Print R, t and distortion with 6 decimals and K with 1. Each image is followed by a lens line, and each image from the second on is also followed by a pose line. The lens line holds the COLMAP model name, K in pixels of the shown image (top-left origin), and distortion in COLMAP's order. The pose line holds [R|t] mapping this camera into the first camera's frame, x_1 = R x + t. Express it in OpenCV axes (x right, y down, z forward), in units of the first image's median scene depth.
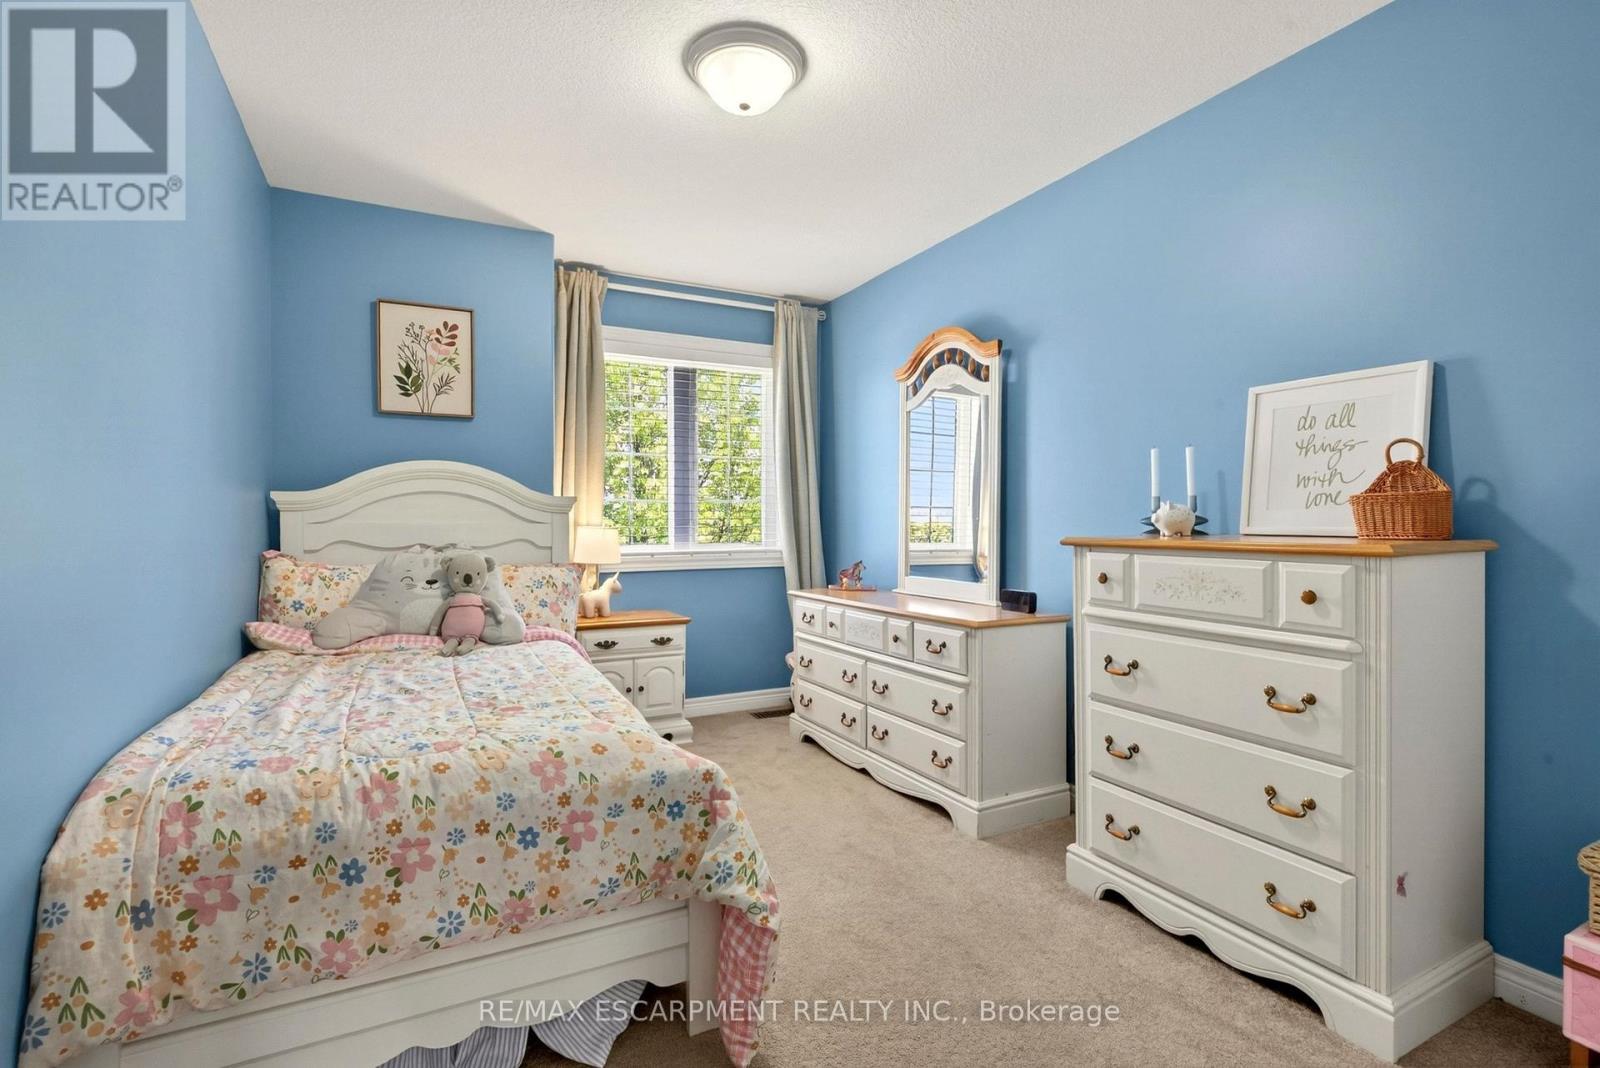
lens RADIAL K [[748.8, 0, 801.6], [0, 748.8, 506.9], [0, 0, 1]] dist [-0.001152, -0.001075]
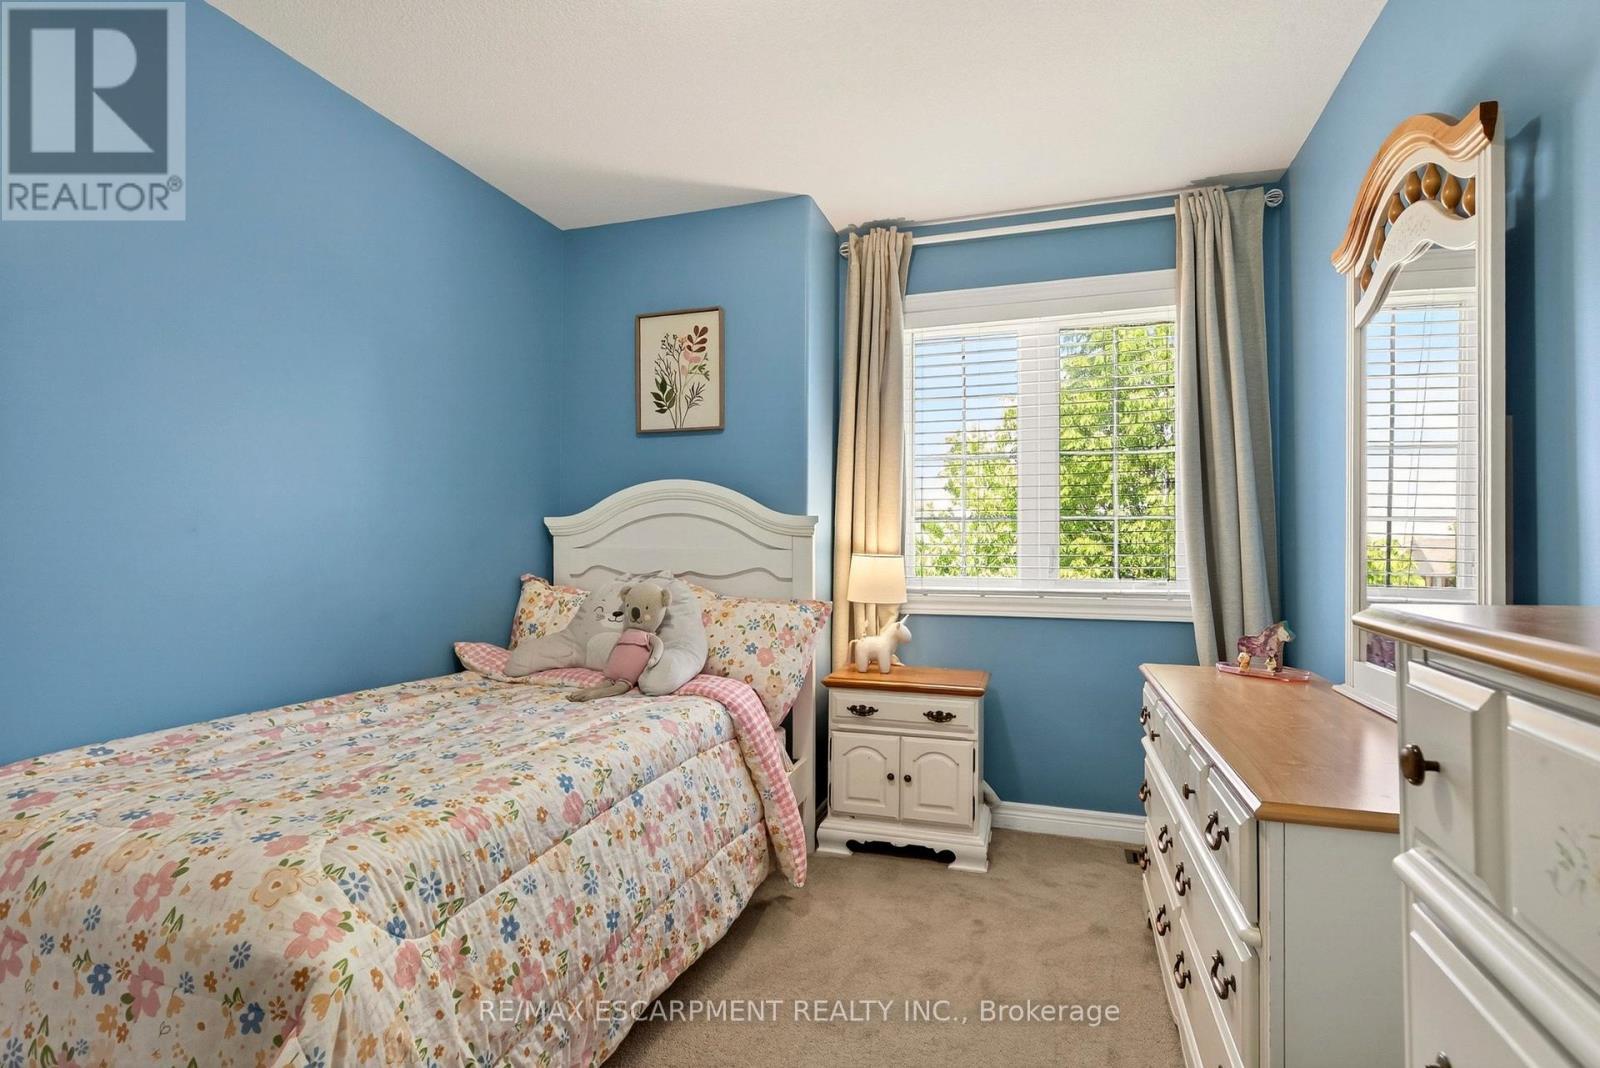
lens RADIAL K [[801.3, 0, 795.1], [0, 801.3, 517.3], [0, 0, 1]] dist [-0.001176, 0.000049]
pose [[0.690587, -0.022406, -0.722903, 0.301705], [0.010560, 0.999726, -0.020899, 0.005488], [0.723173, 0.006799, 0.690634, 0.416039]]
